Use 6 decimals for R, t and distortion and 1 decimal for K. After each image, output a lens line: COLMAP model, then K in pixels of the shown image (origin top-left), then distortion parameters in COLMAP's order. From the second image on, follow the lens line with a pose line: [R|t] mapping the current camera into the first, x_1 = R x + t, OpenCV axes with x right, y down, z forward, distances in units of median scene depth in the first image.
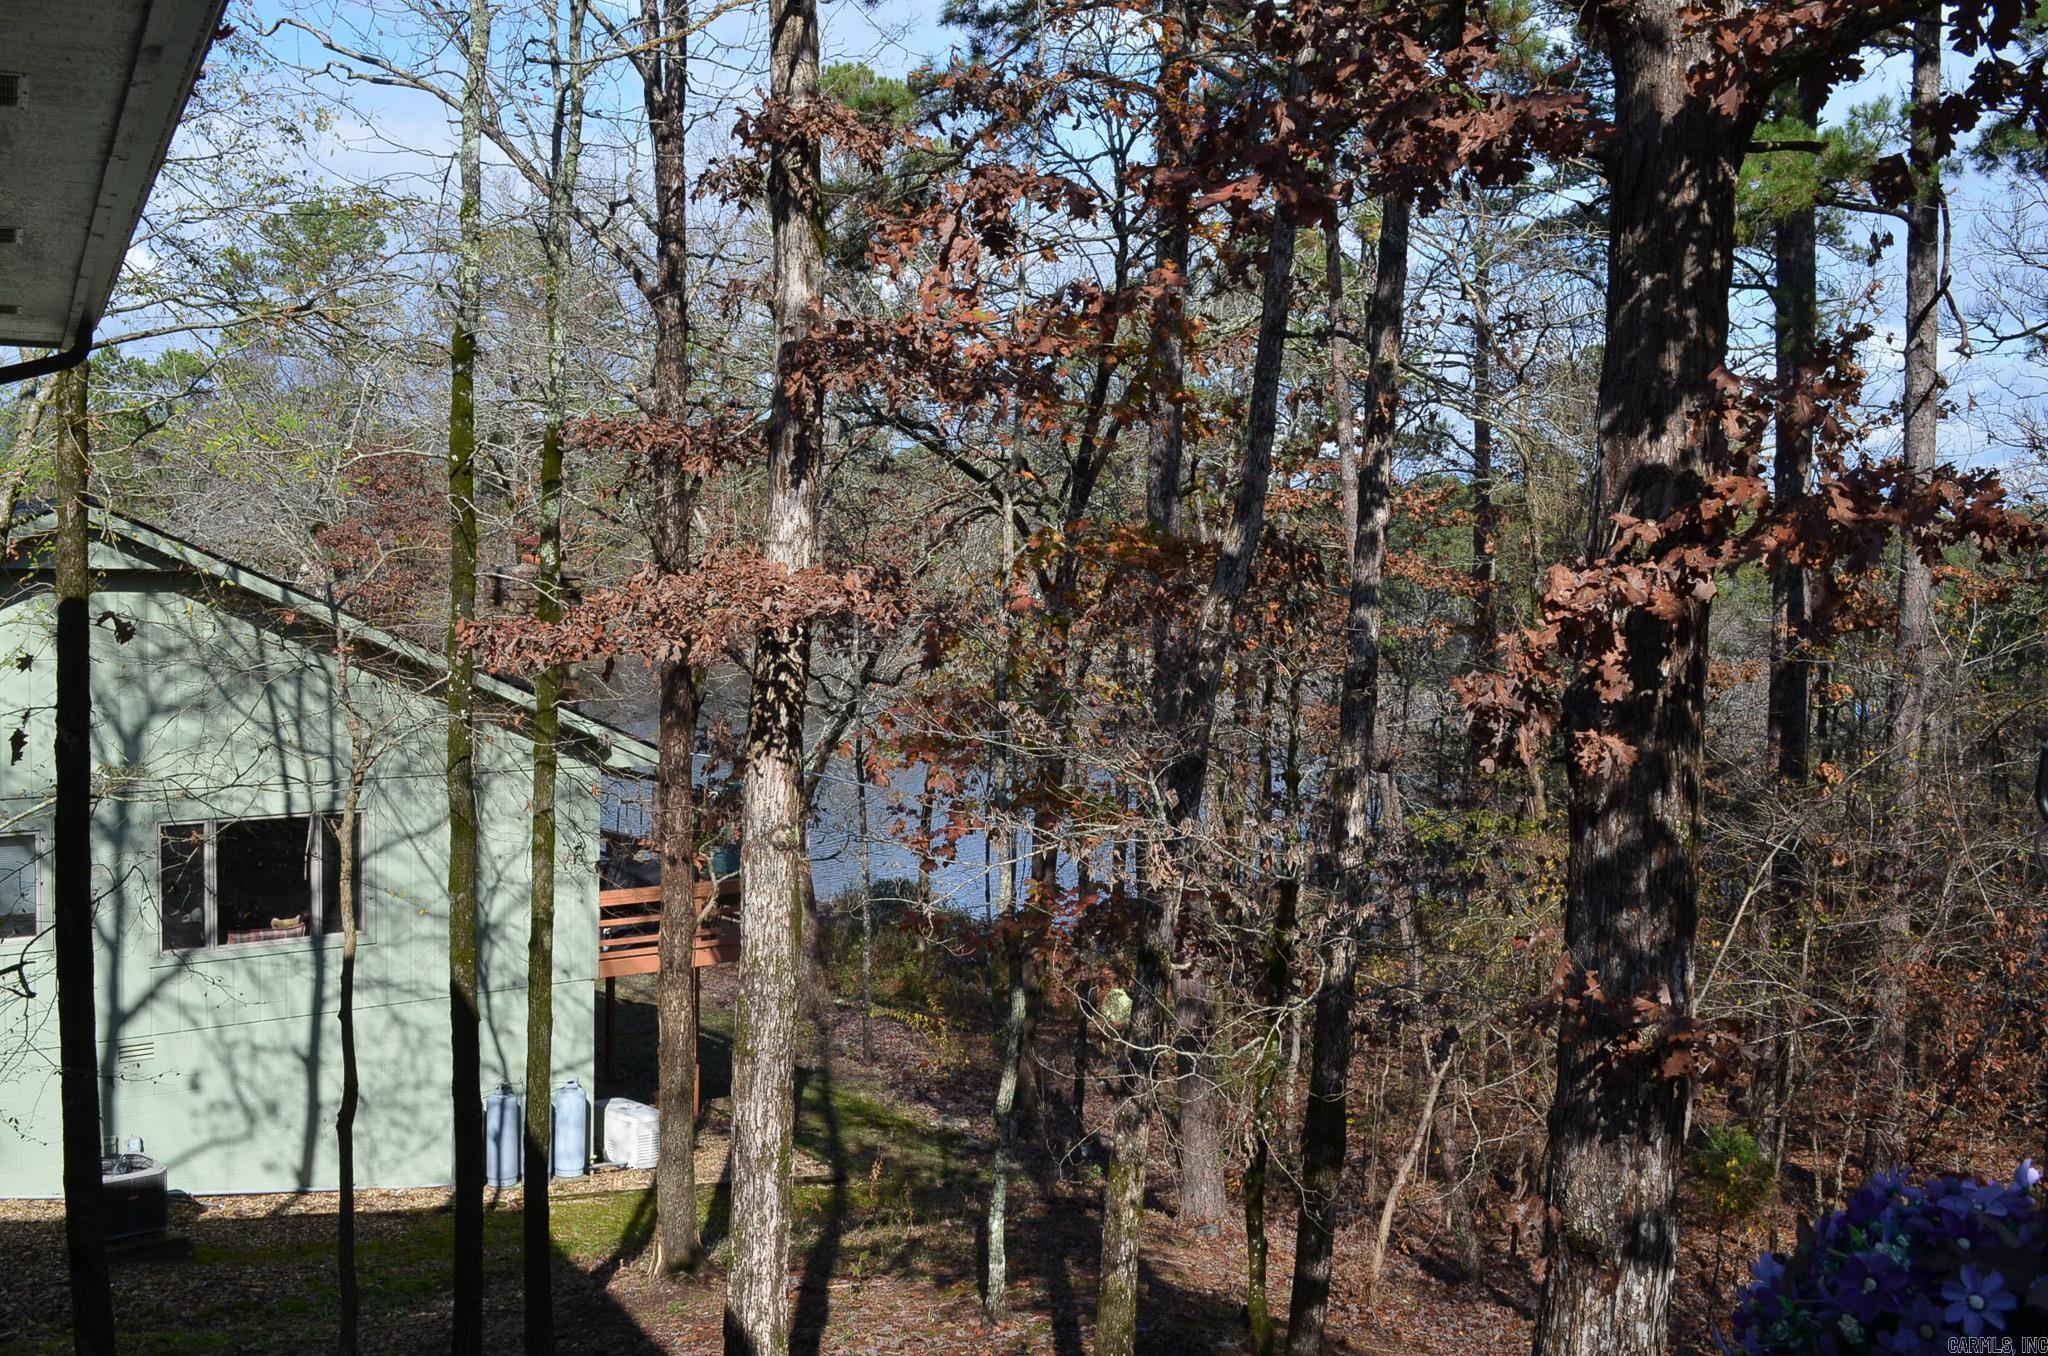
lens RADIAL K [[2051.7, 0, 1024.0], [0, 2051.7, 678.0], [0, 0, 1]] dist [-0.051882, 0.011127]
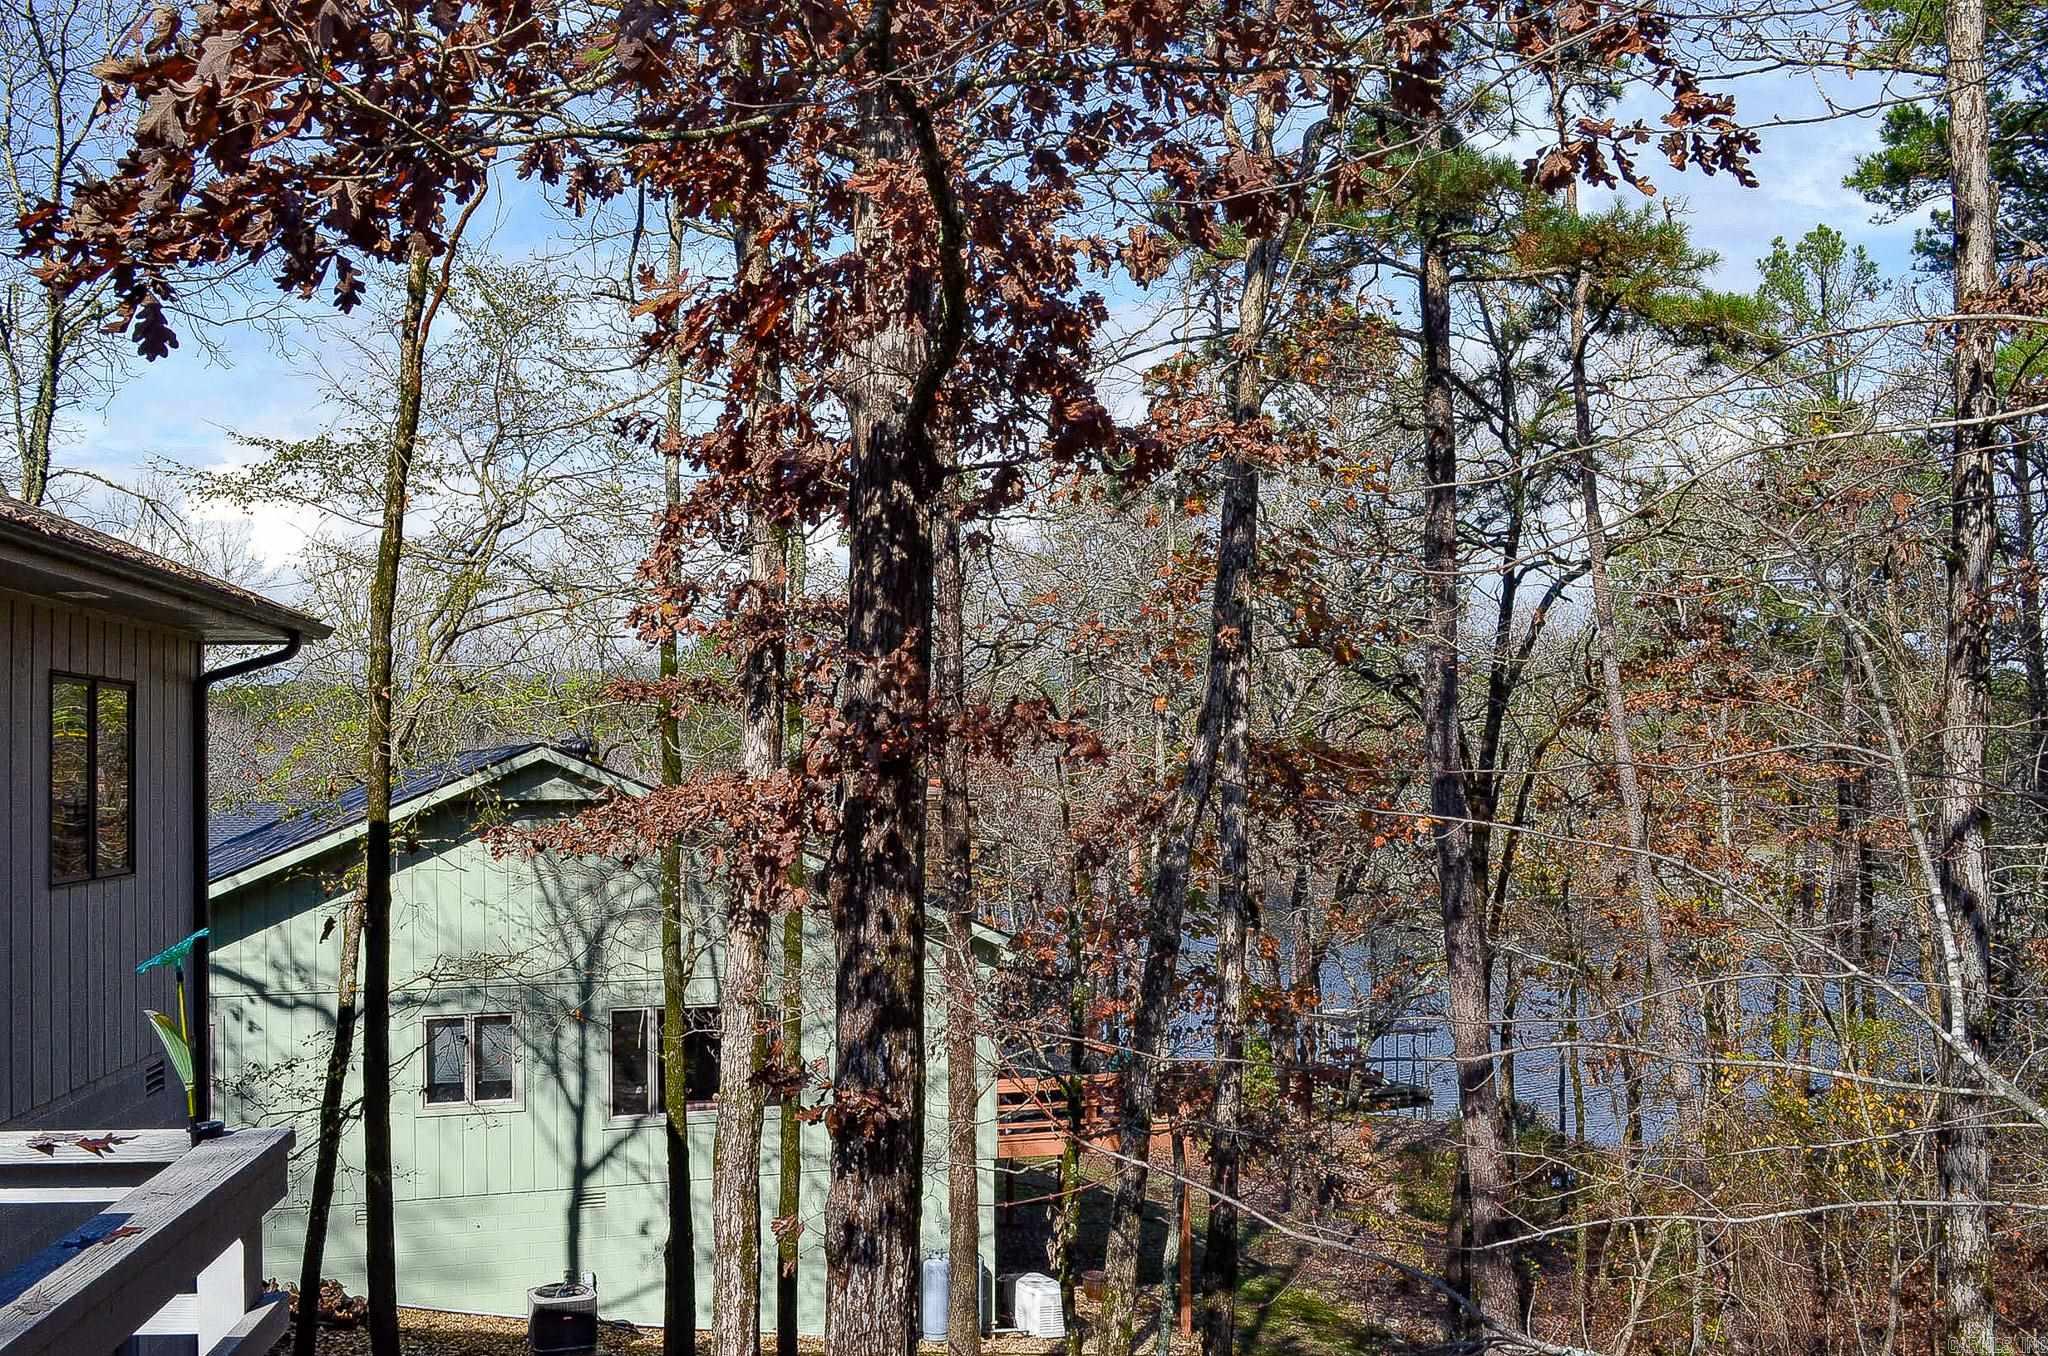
lens RADIAL K [[2051.7, 0, 1024.0], [0, 2051.7, 678.0], [0, 0, 1]] dist [-0.051882, 0.011127]
pose [[0.939827, -0.043055, -0.338927, 0.227824], [0.005917, 0.993930, -0.109856, 0.010382], [0.341599, 0.101240, 0.934377, -0.077541]]
